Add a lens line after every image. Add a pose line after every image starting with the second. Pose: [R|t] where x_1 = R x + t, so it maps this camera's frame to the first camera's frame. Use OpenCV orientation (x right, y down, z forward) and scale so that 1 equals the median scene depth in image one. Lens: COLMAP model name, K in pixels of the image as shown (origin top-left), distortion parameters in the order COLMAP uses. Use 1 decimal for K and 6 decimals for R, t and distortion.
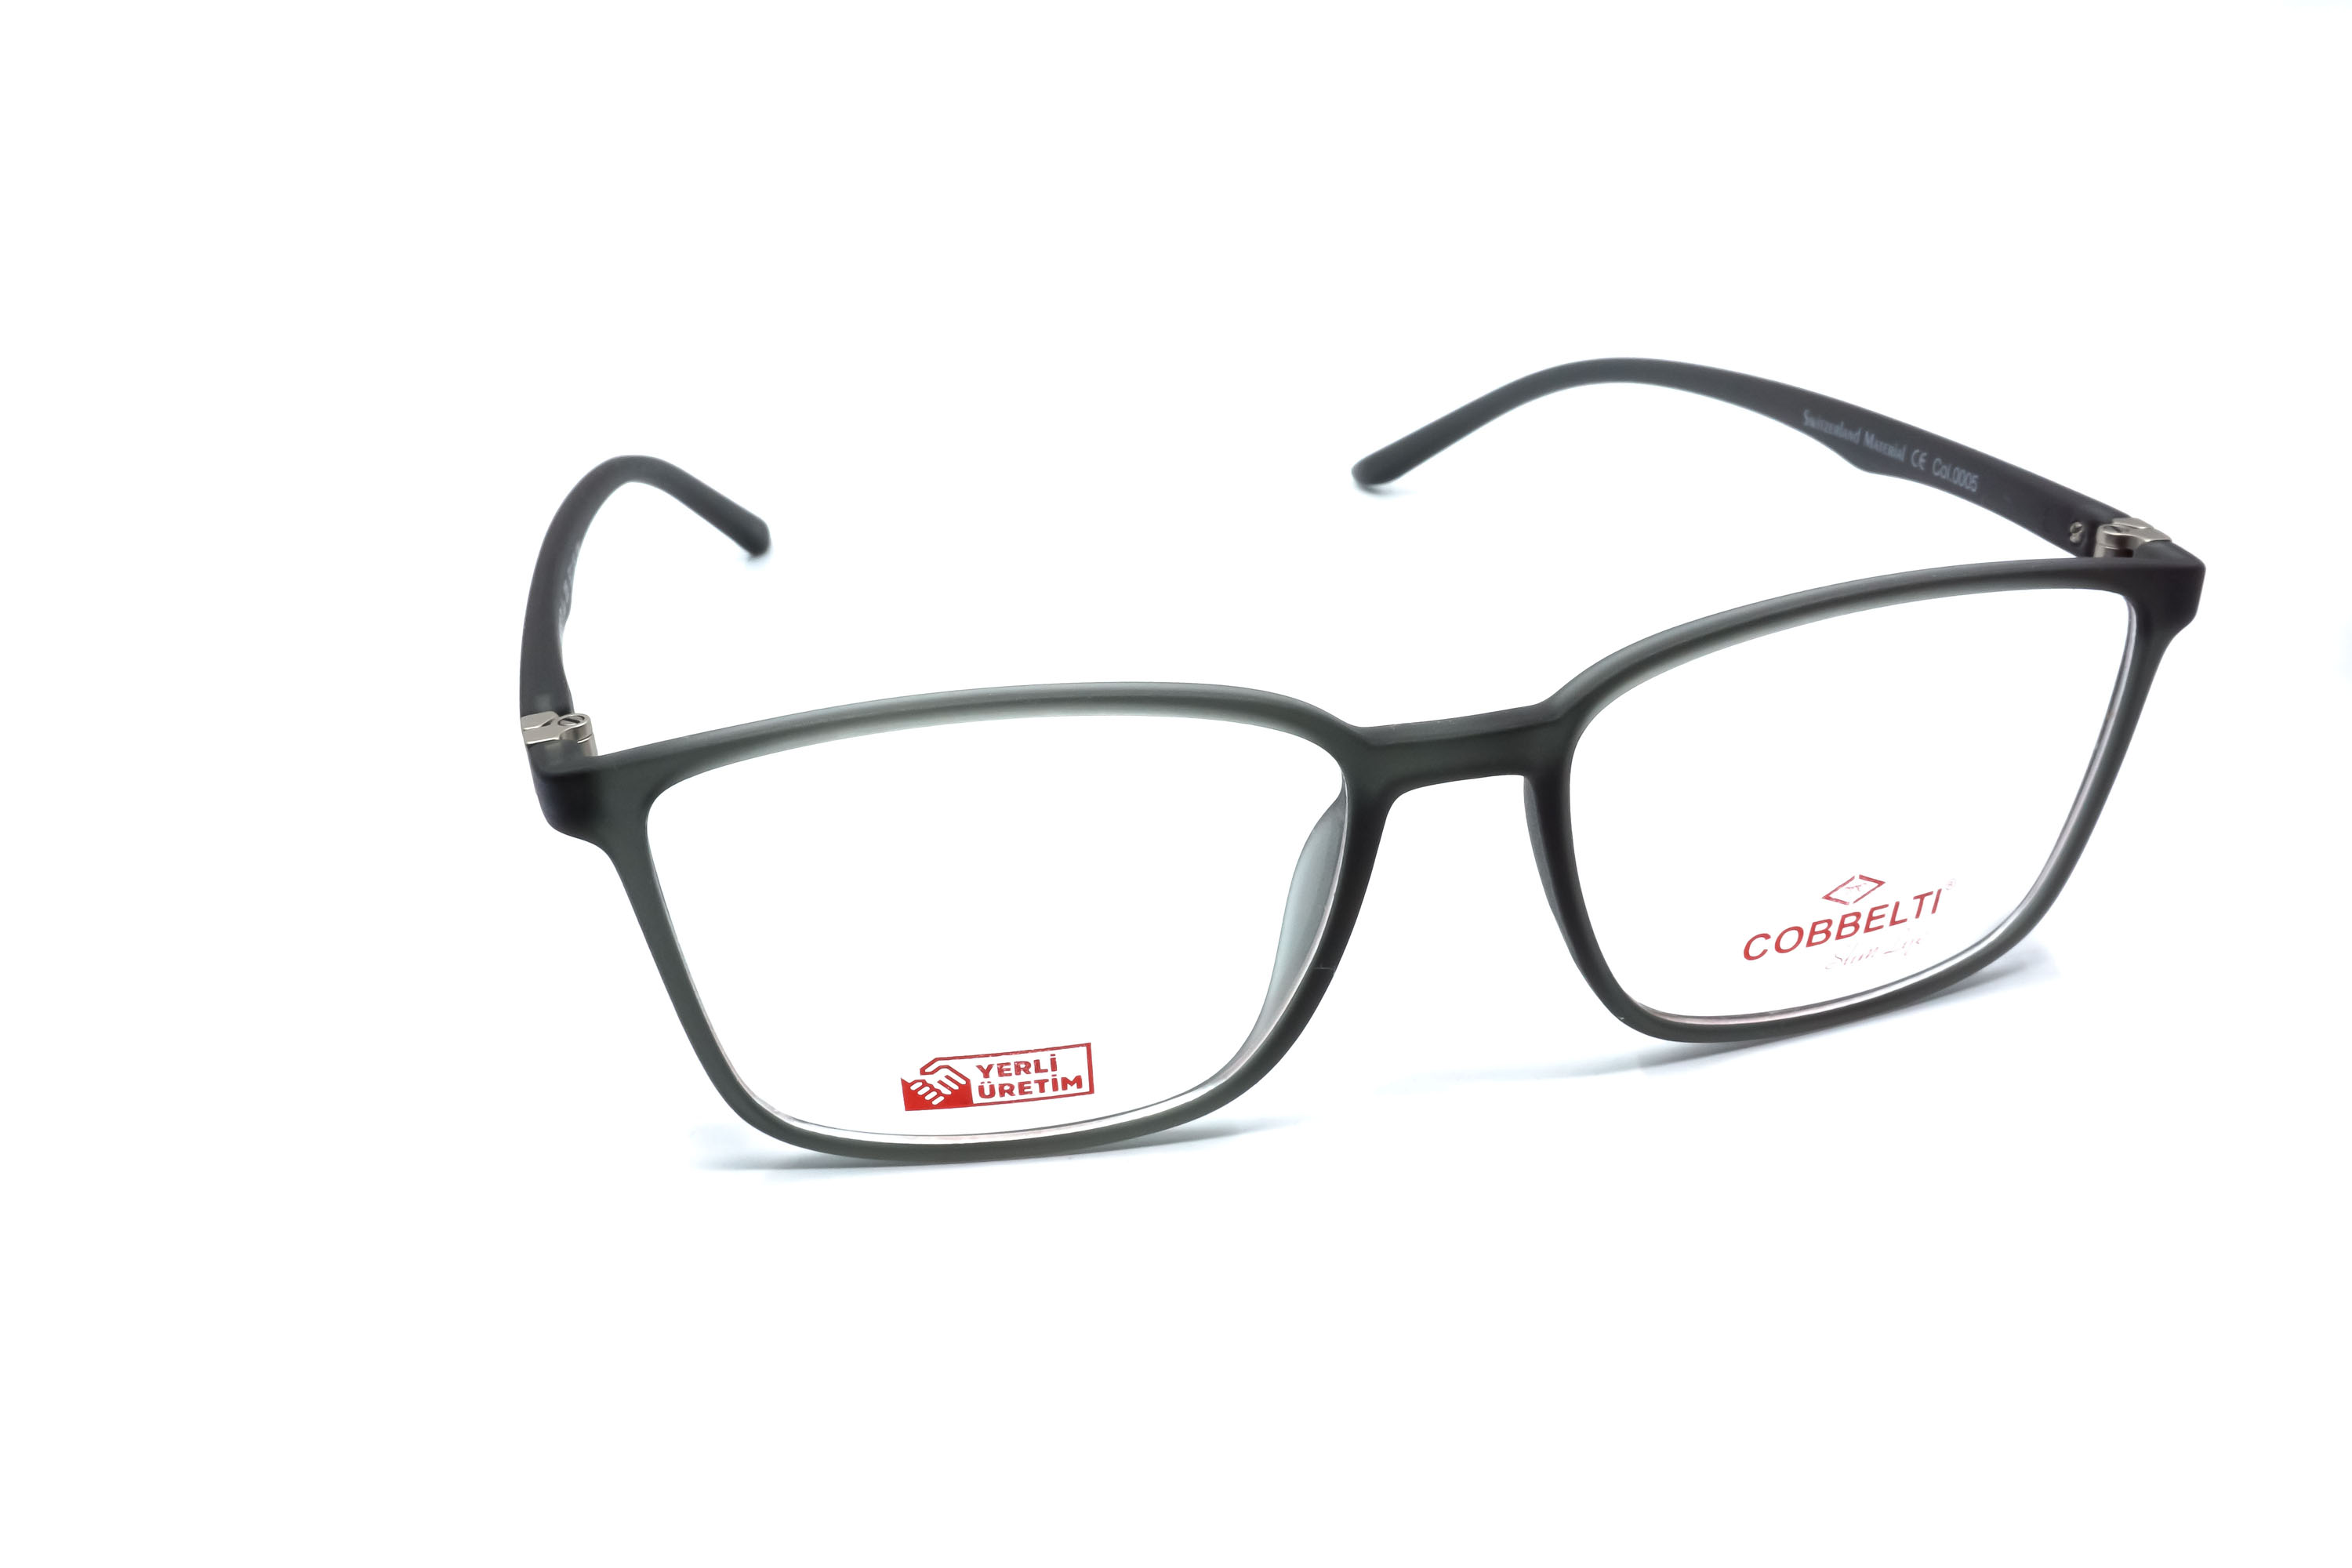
lens RADIAL K [[2635.8, 0, 1176.0], [0, 2635.8, 784.0], [0, 0, 1]] dist [0.034481, 0.025293]
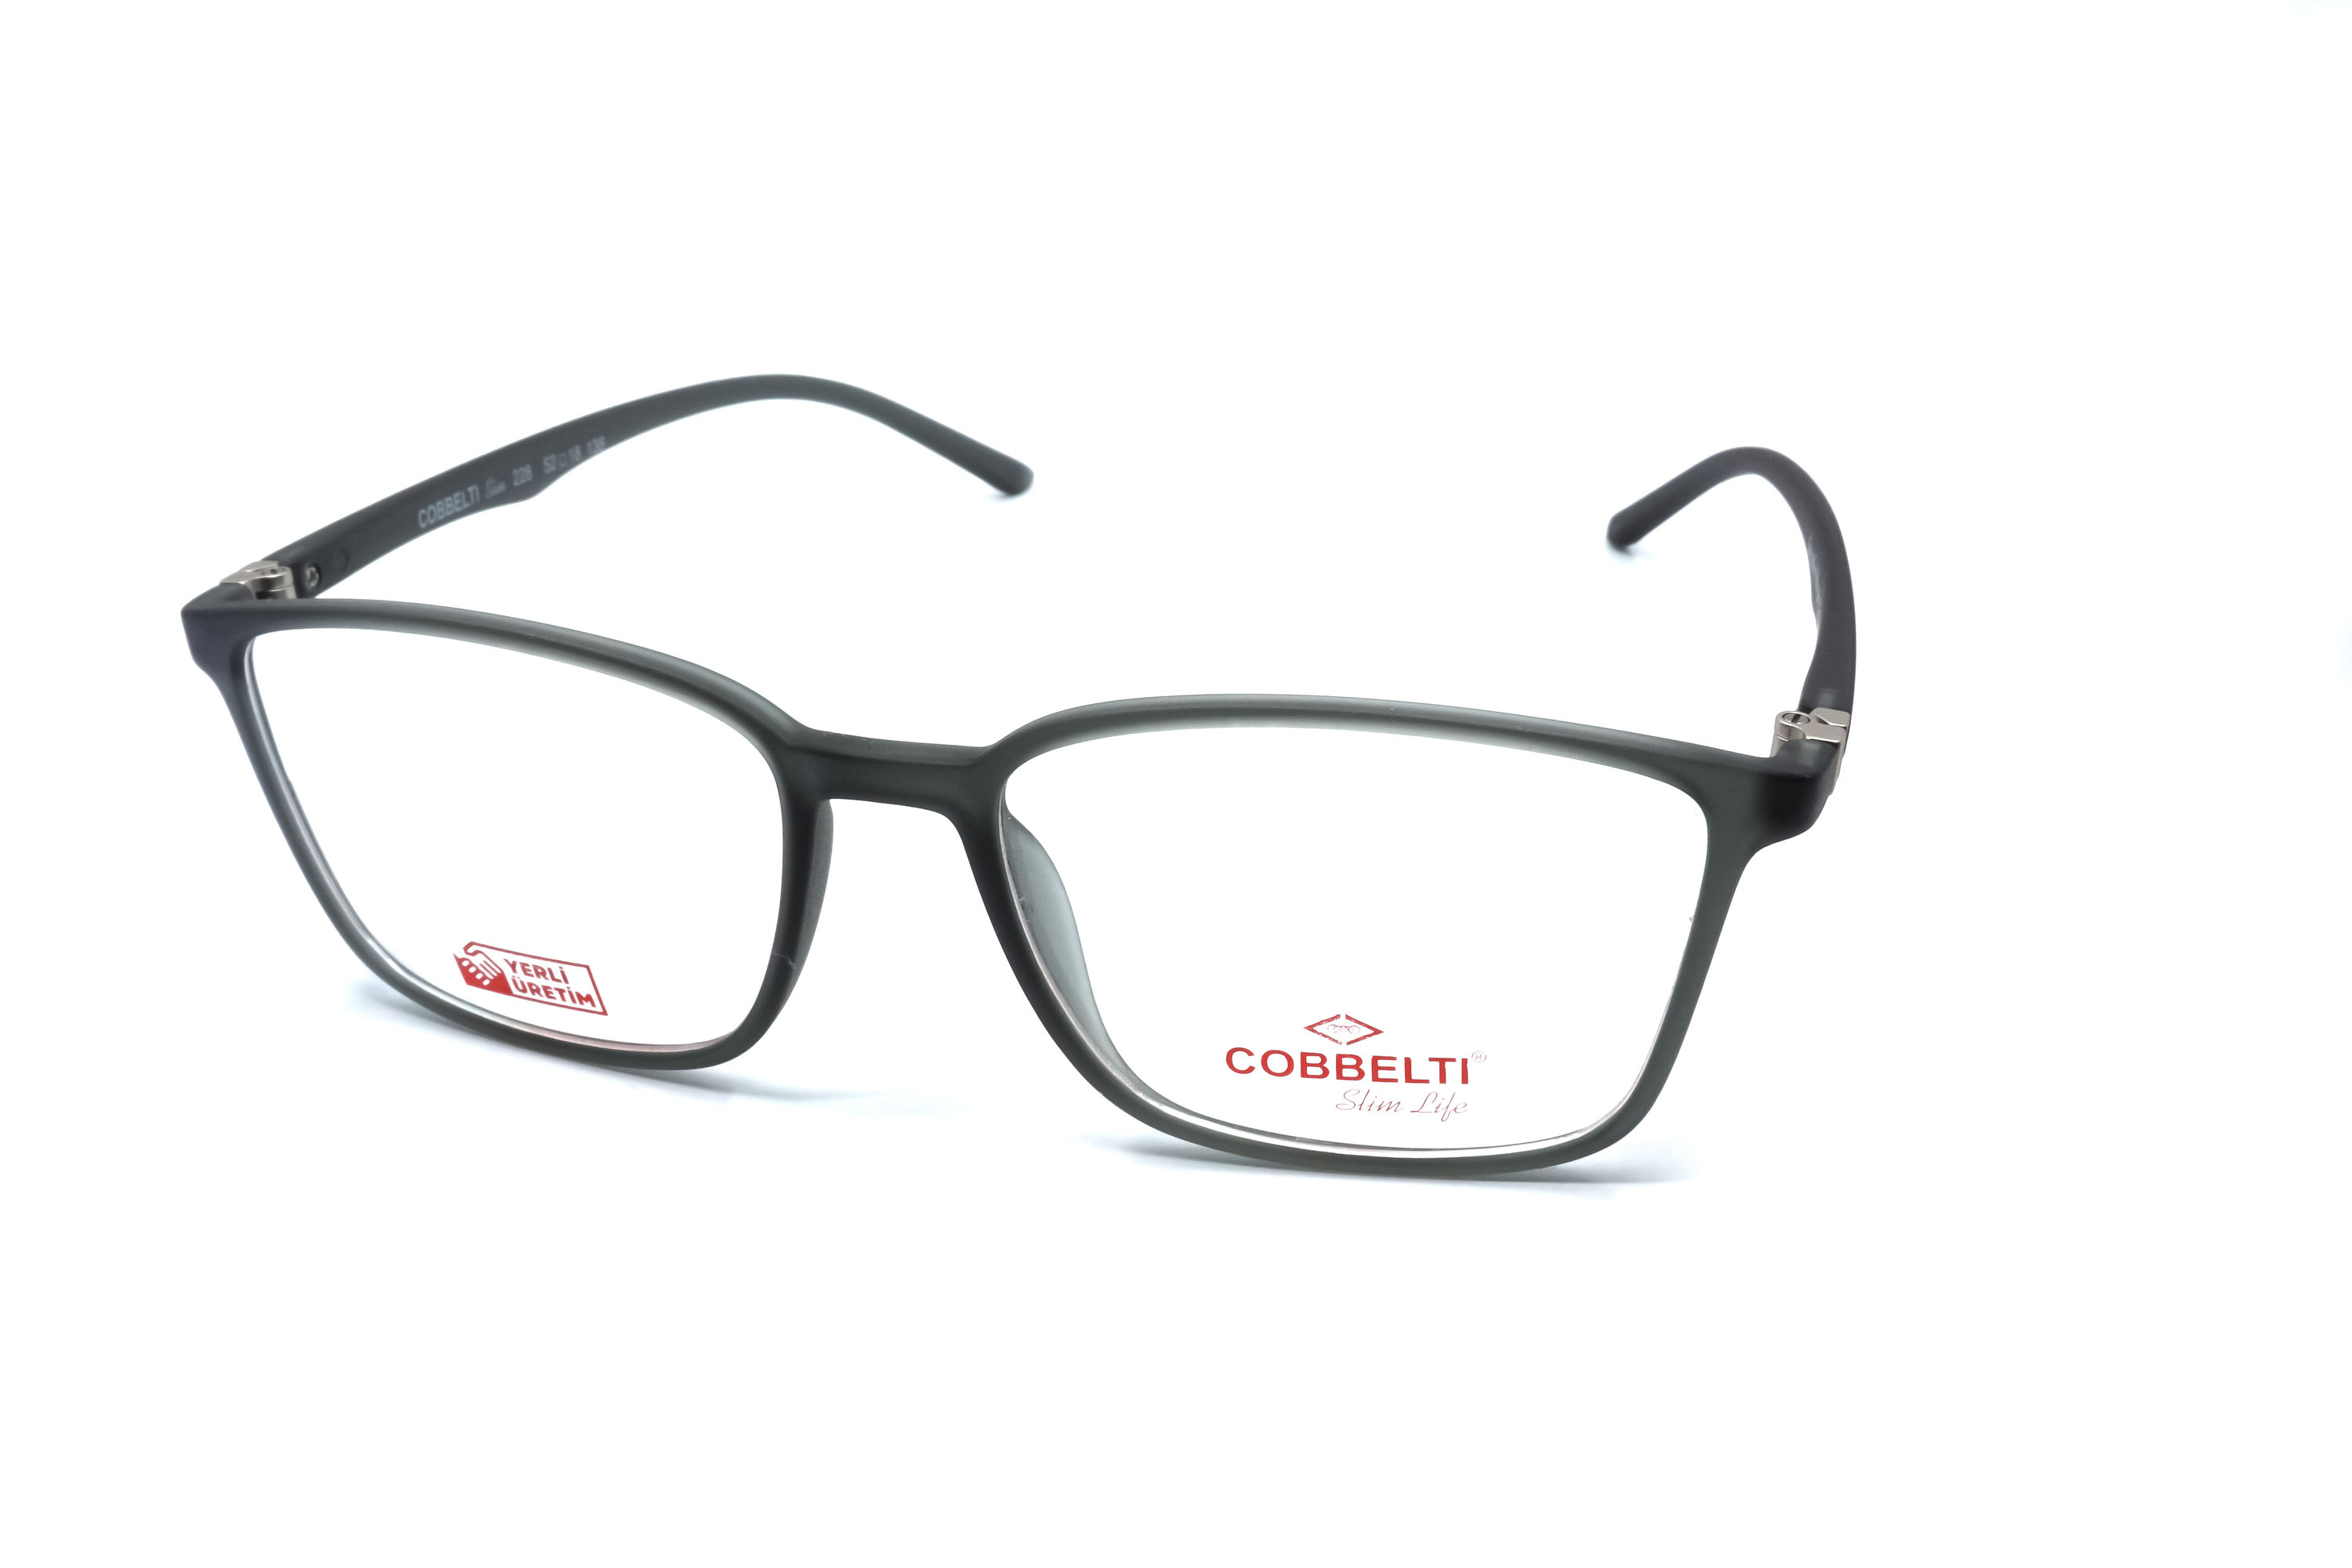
lens RADIAL K [[2571.5, 0, 1176.0], [0, 2571.5, 784.0], [0, 0, 1]] dist [0.054399, 0.010956]
pose [[0.866927, 0.230677, -0.441844, 0.604349], [-0.223265, 0.972274, 0.069541, -0.096282], [0.445635, 0.038362, 0.894392, 0.171923]]
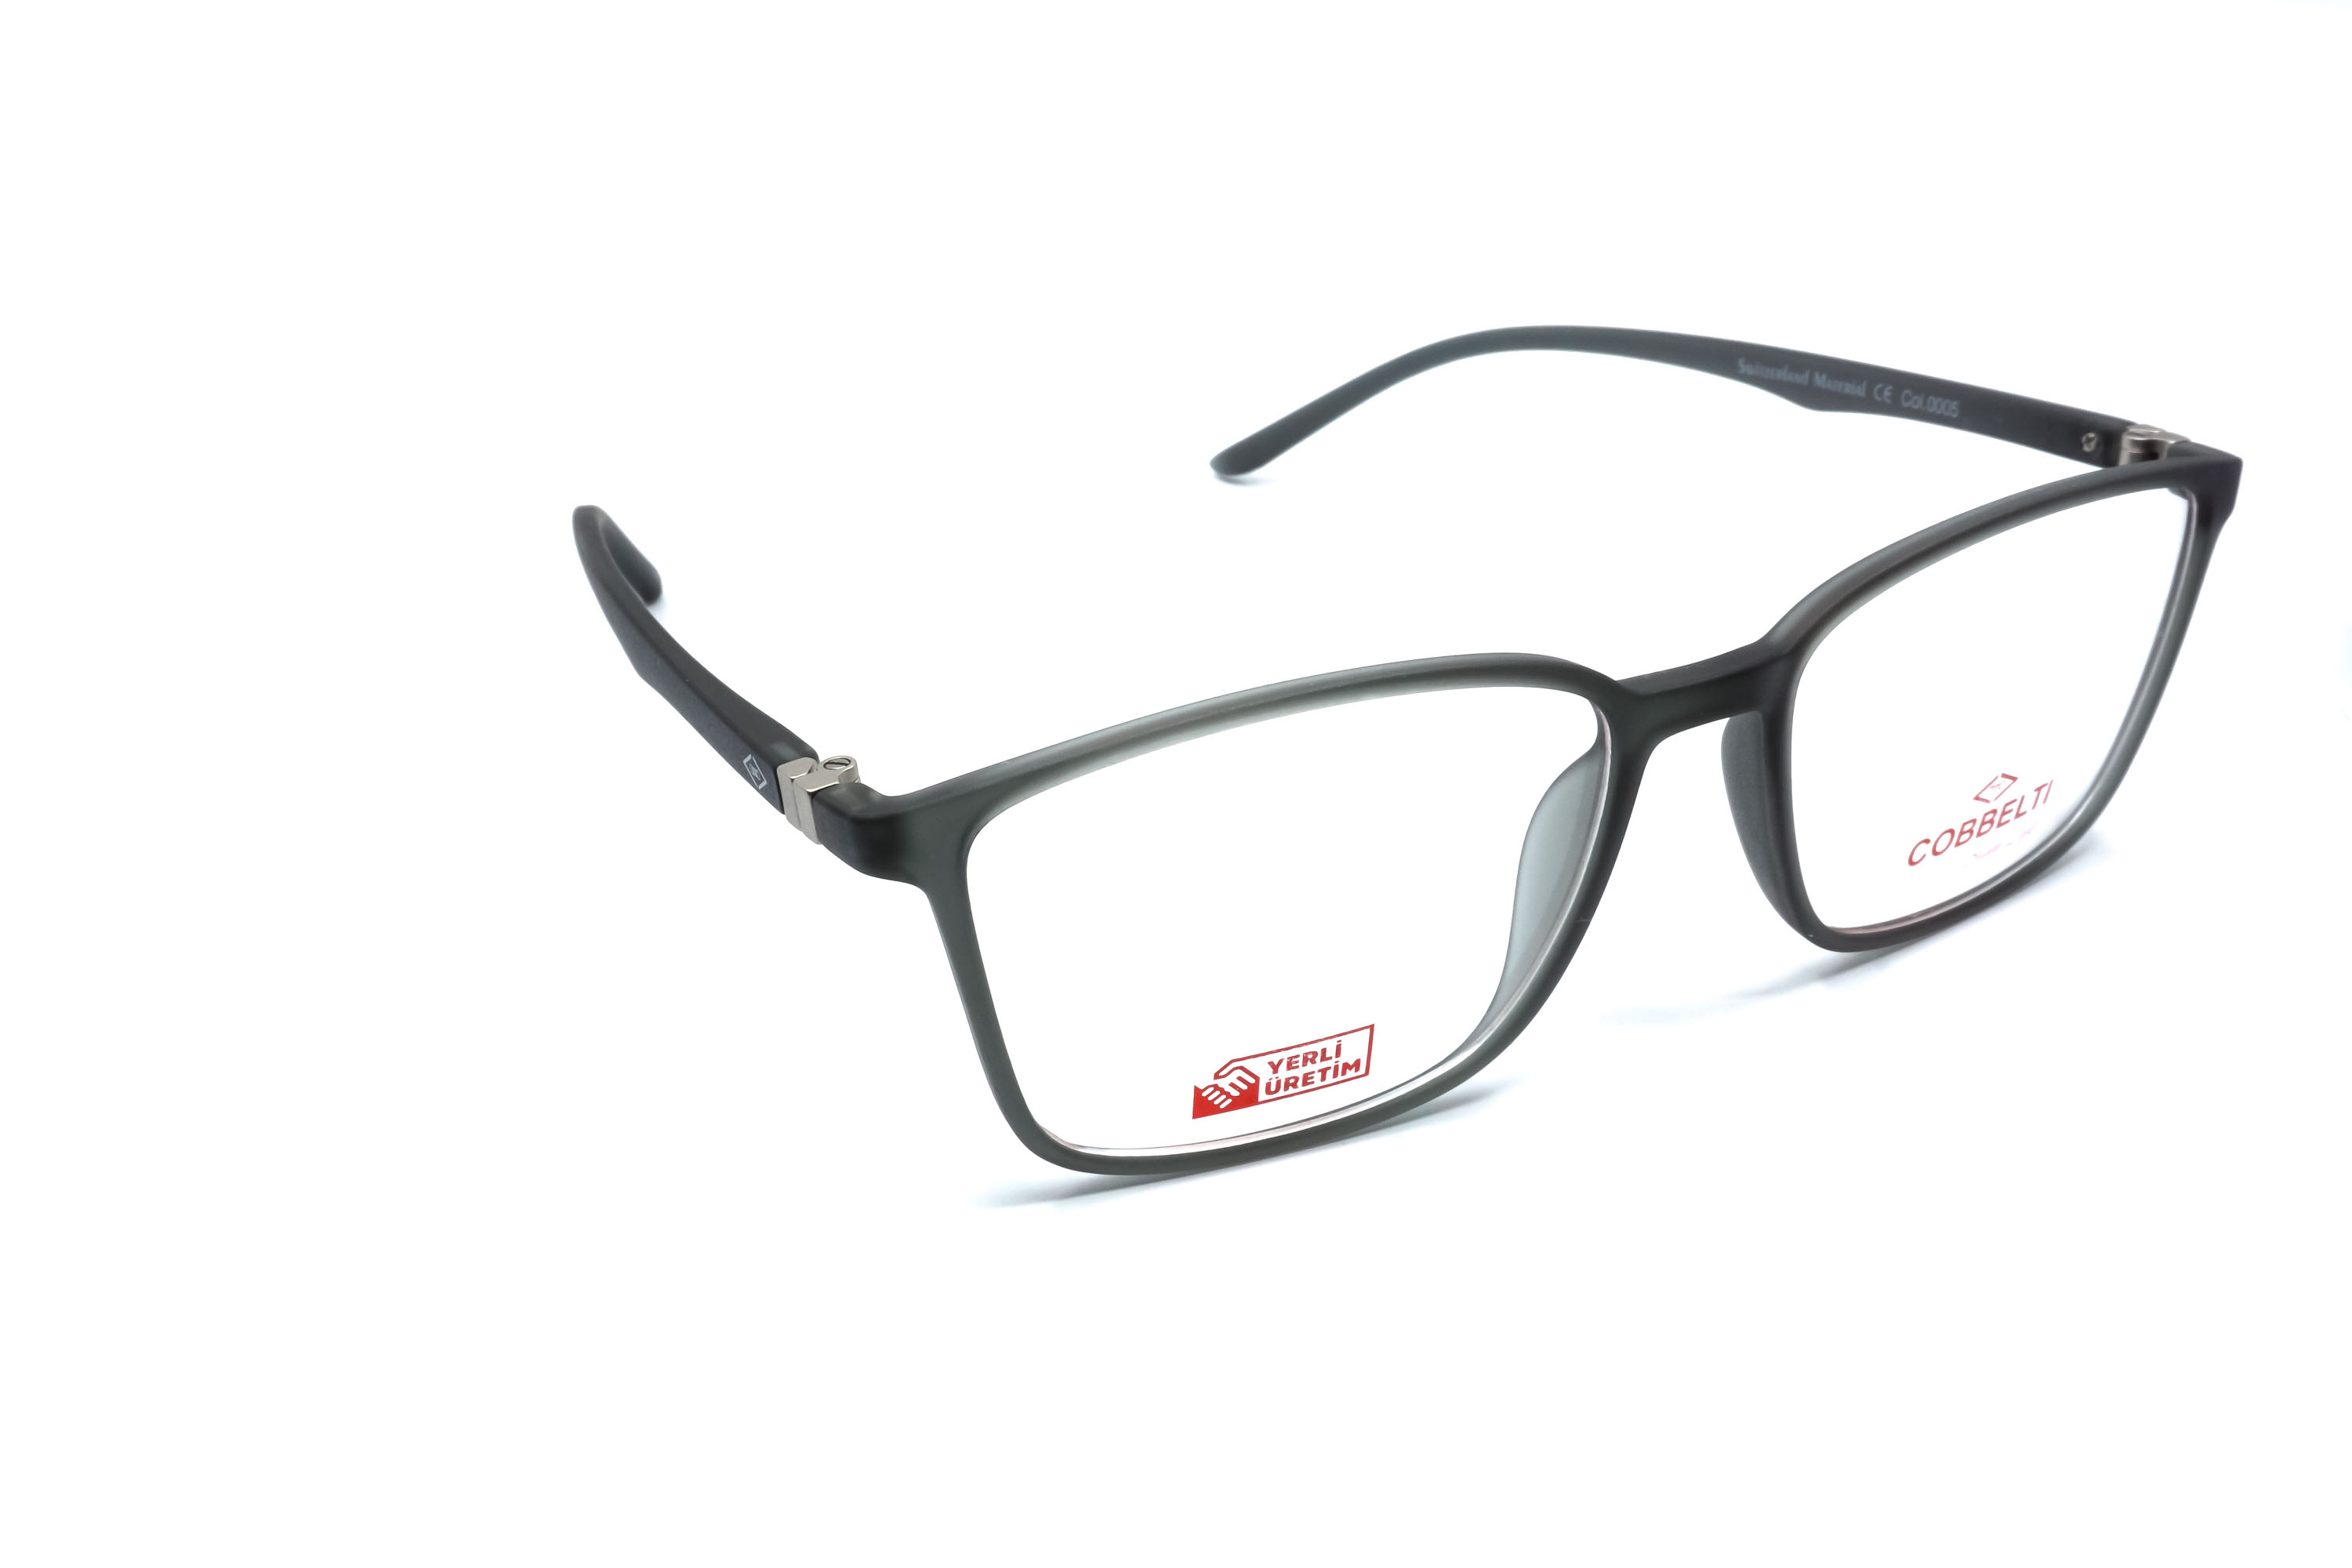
lens RADIAL K [[2635.8, 0, 1176.0], [0, 2635.8, 784.0], [0, 0, 1]] dist [0.034481, 0.025293]
pose [[0.966116, -0.116591, 0.230273, -0.321710], [0.118217, 0.992965, 0.006776, -0.008462], [-0.229443, 0.020676, 0.973102, 0.035119]]
